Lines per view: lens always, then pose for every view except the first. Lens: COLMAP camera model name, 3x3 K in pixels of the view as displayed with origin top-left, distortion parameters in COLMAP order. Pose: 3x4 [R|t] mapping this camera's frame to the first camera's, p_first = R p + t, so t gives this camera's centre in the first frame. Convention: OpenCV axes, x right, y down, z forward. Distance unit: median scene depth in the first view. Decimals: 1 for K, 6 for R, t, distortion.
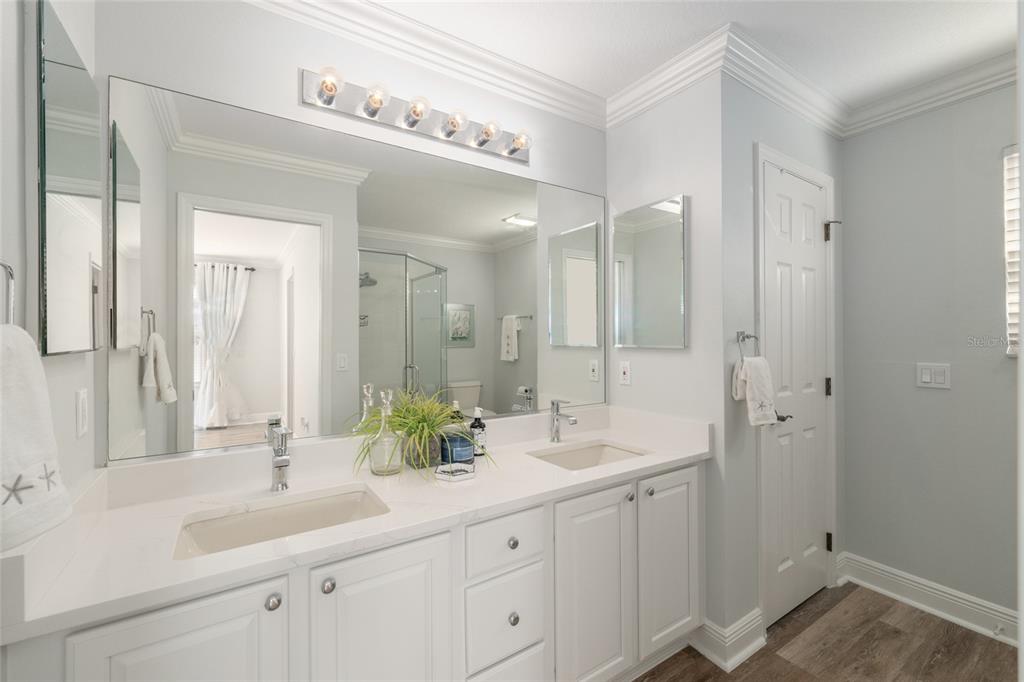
lens RADIAL K [[434.5, 0, 495.4], [0, 434.5, 338.8], [0, 0, 1]] dist [0.002056, -0.000013]
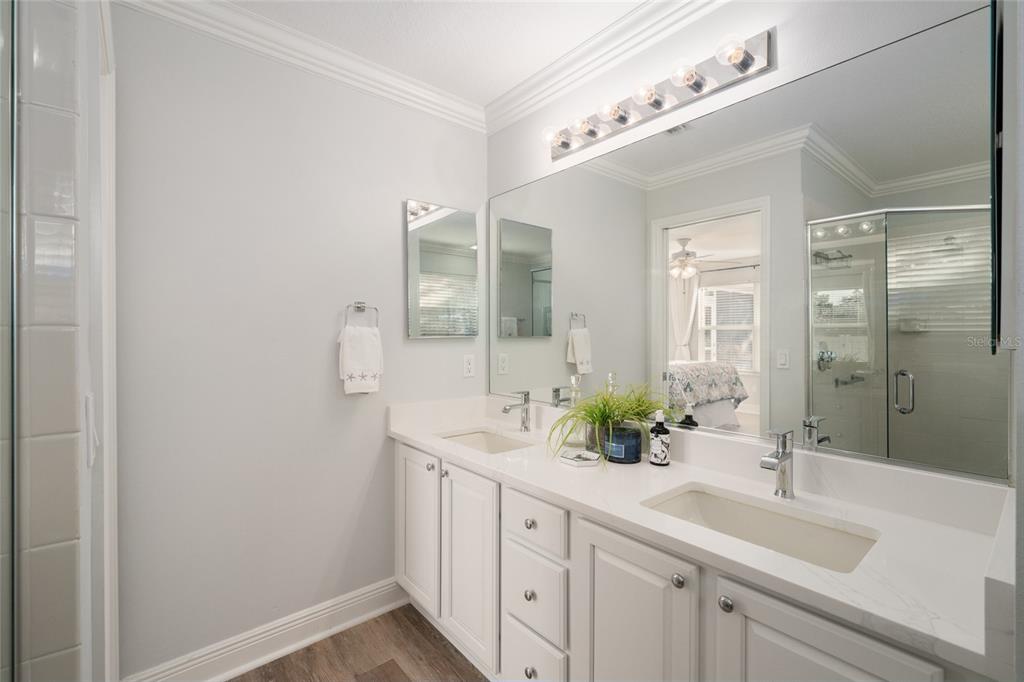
lens RADIAL K [[445.9, 0, 513.0], [0, 445.9, 333.6], [0, 0, 1]] dist [0.000516, -0.000091]
pose [[0.128860, 0.001648, -0.991661, 0.819717], [-0.001903, 0.999997, 0.001415, 0.004764], [0.991661, 0.001705, 0.128862, 0.606579]]
